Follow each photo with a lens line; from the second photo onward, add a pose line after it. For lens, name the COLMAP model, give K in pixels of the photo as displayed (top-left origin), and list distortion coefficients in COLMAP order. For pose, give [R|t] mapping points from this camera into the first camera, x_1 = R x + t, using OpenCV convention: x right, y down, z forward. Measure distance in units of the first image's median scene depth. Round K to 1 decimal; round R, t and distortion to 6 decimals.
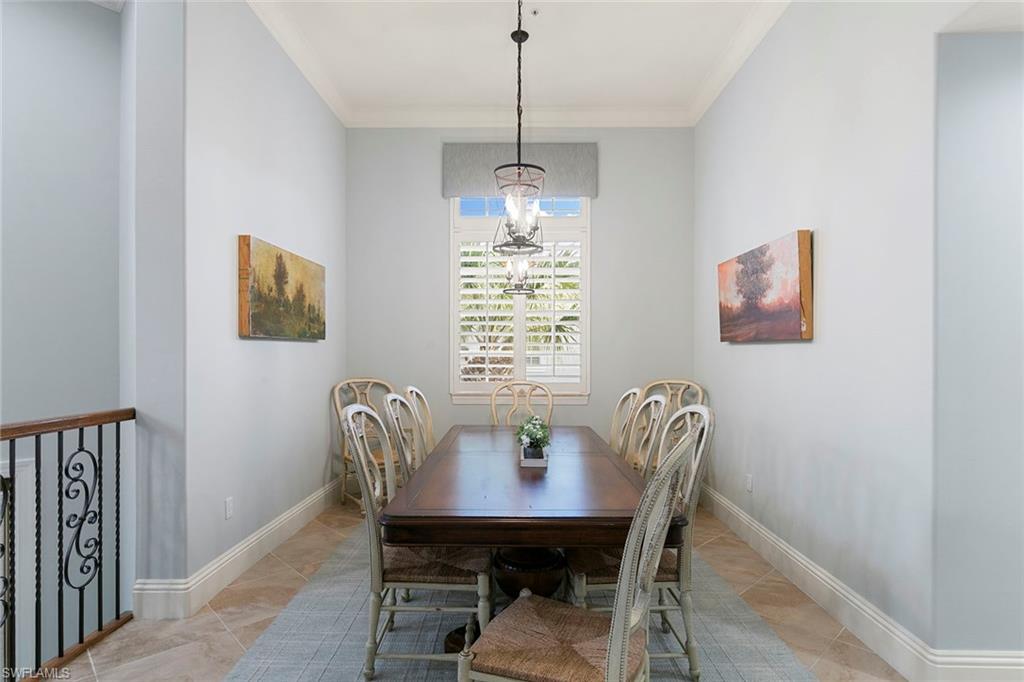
lens RADIAL K [[540.6, 0, 512.5], [0, 540.6, 349.5], [0, 0, 1]] dist [-0.001769, -0.000518]
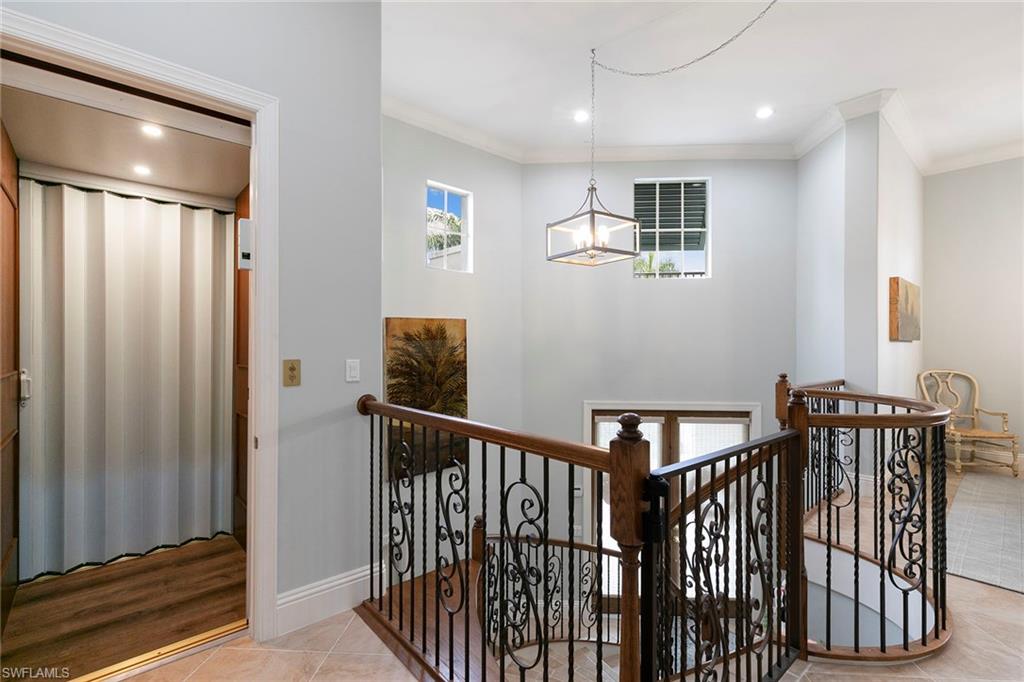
lens RADIAL K [[468.4, 0, 513.2], [0, 468.4, 343.9], [0, 0, 1]] dist [0.003750, 0.000152]
pose [[0.679321, -0.001541, -0.733840, -0.220867], [-0.000634, 0.999996, -0.002687, -0.007240], [0.733841, 0.002291, 0.679318, -0.720619]]
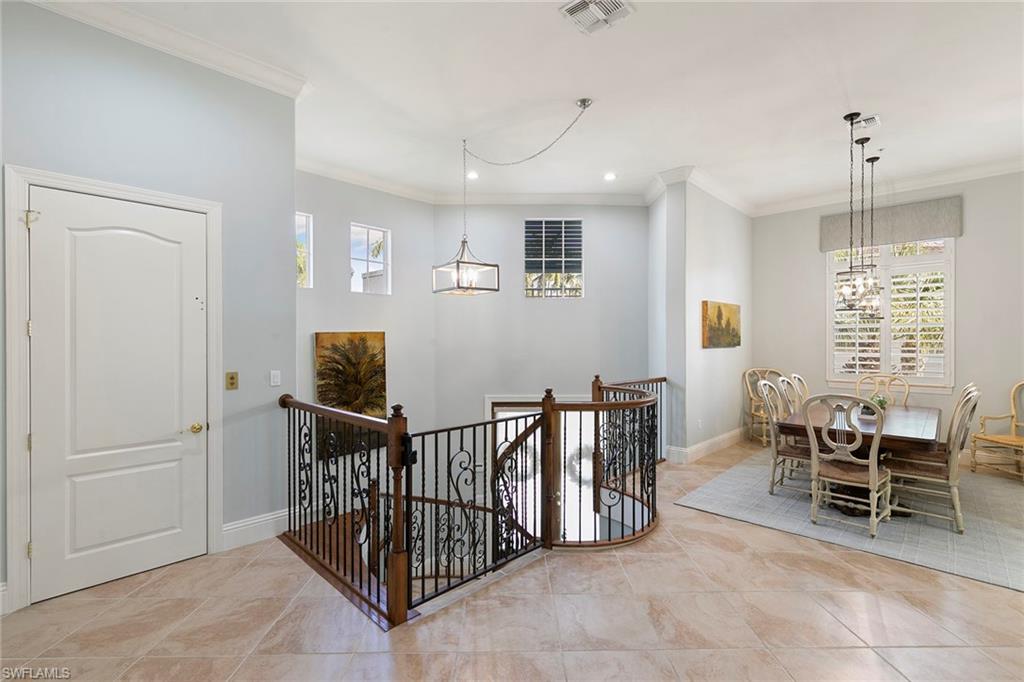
lens RADIAL K [[458.5, 0, 512.0], [0, 458.5, 341.0], [0, 0, 1]] dist [0.006280, 0.000214]
pose [[0.727597, -0.000574, -0.686004, 0.188645], [0.003688, 0.999988, 0.003075, -0.053117], [0.685994, -0.004767, 0.727591, -0.804573]]
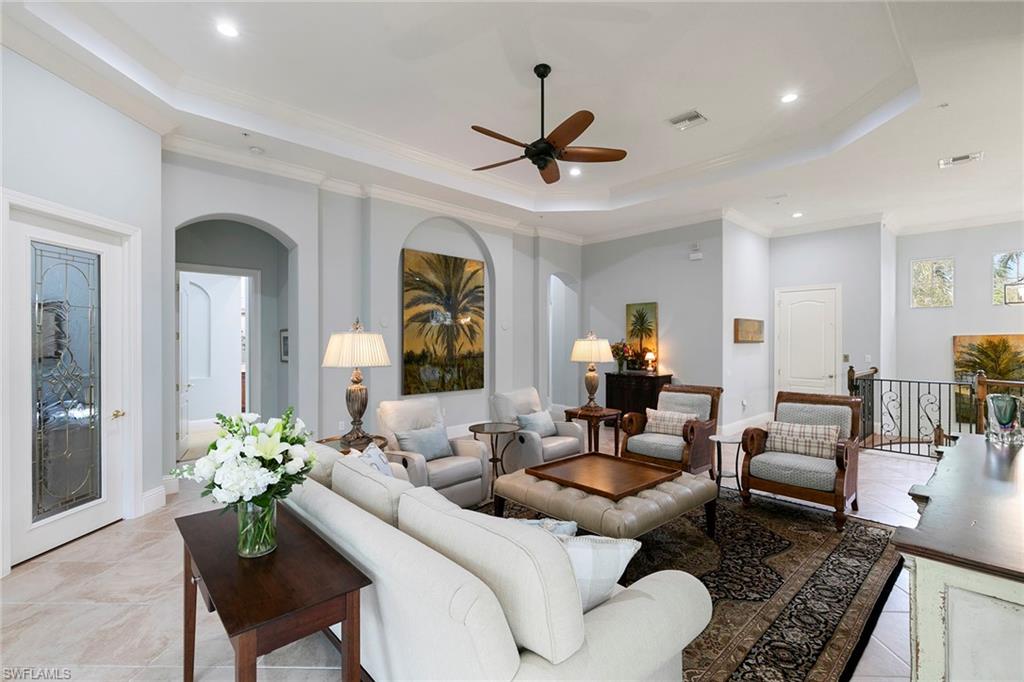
lens RADIAL K [[458.5, 0, 512.0], [0, 458.5, 341.0], [0, 0, 1]] dist [0.006280, 0.000214]
pose [[-0.710685, -0.001322, -0.703509, 1.820064], [-0.000015, 0.999998, -0.001863, -0.048566], [0.703510, -0.001314, -0.710684, -0.063846]]
